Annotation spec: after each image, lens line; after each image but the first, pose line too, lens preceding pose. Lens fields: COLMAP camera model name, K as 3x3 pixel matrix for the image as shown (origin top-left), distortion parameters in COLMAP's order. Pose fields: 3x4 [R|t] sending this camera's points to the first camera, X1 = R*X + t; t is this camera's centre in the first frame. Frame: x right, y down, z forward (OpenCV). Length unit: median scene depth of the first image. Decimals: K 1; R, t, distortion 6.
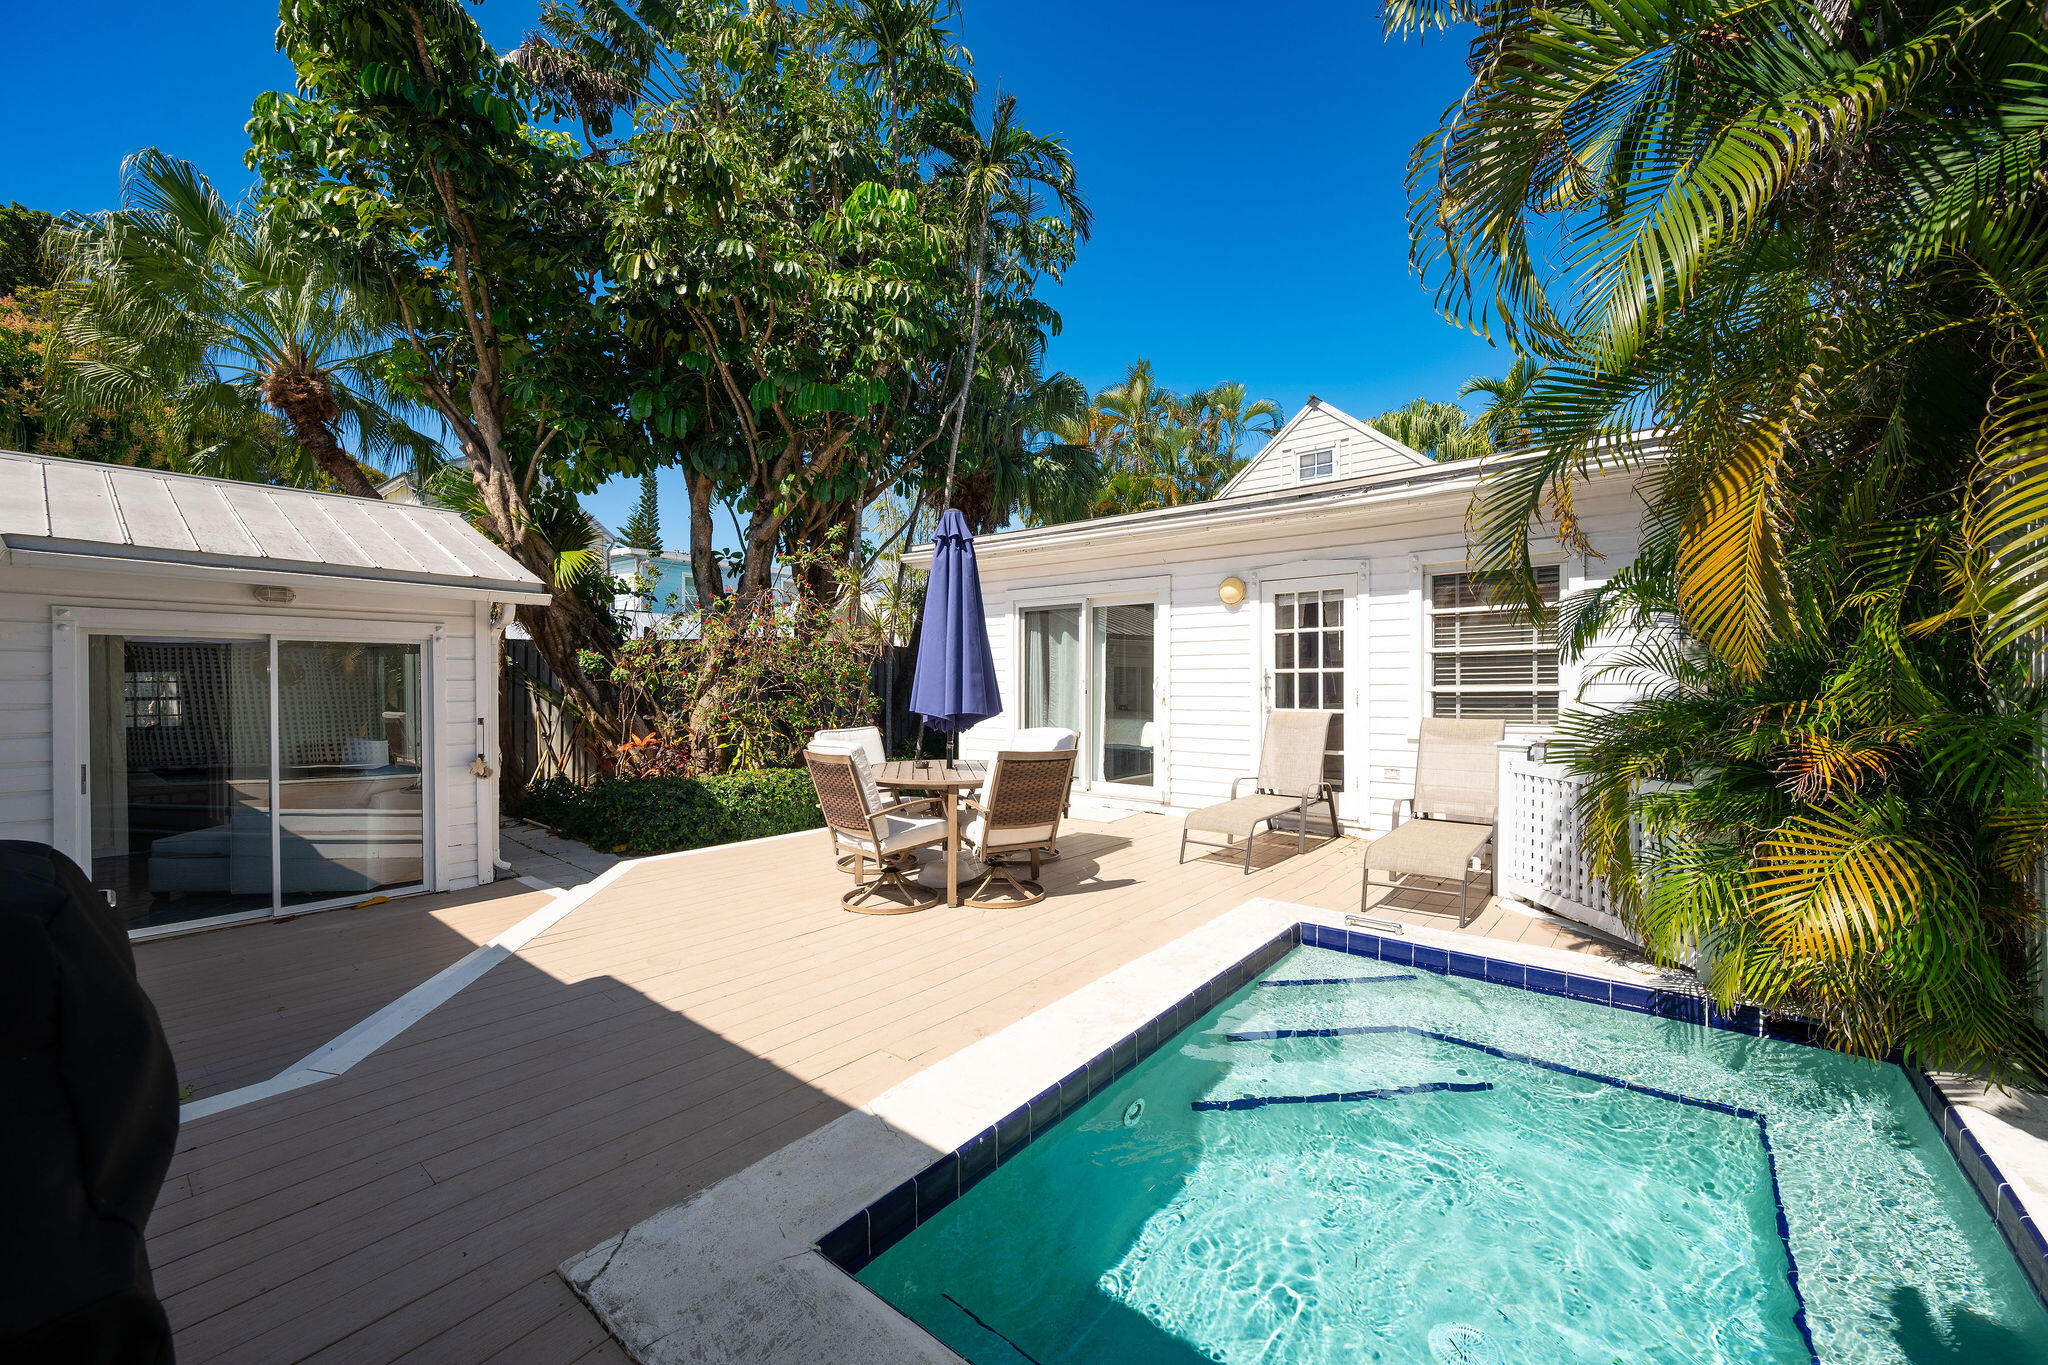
lens RADIAL K [[801.4, 0, 1027.6], [0, 801.4, 683.7], [0, 0, 1]] dist [-0.006080, 0.001195]
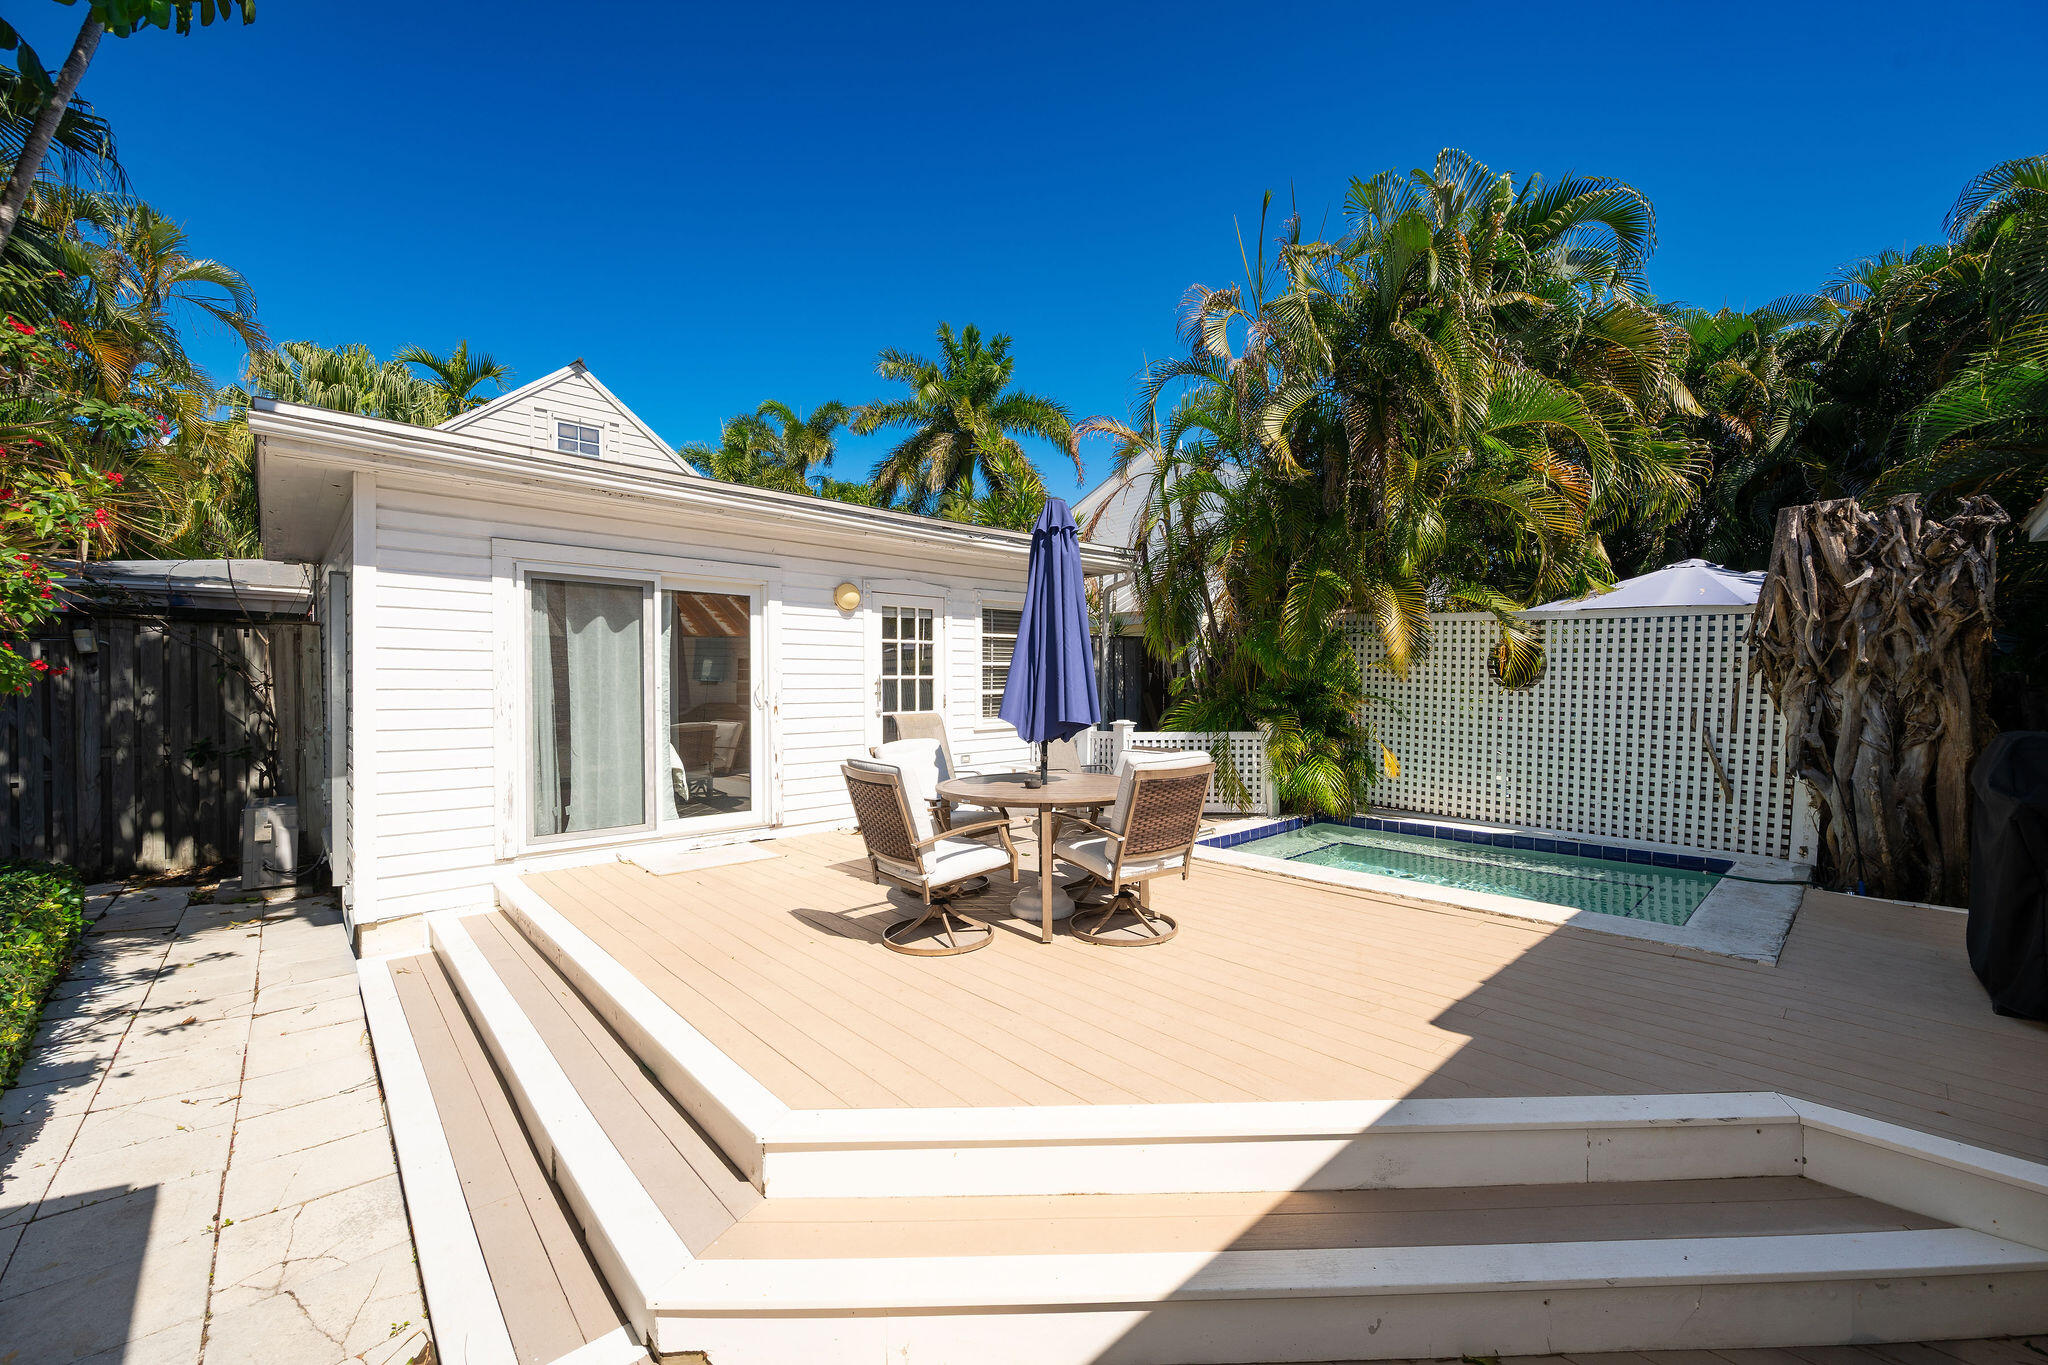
lens RADIAL K [[801.4, 0, 1030.6], [0, 801.4, 686.7], [0, 0, 1]] dist [-0.006080, 0.001195]
pose [[0.131487, -0.000106, 0.991318, -0.773487], [0.005355, 0.999985, -0.000604, -0.001846], [-0.991303, 0.005388, 0.131486, 0.702641]]
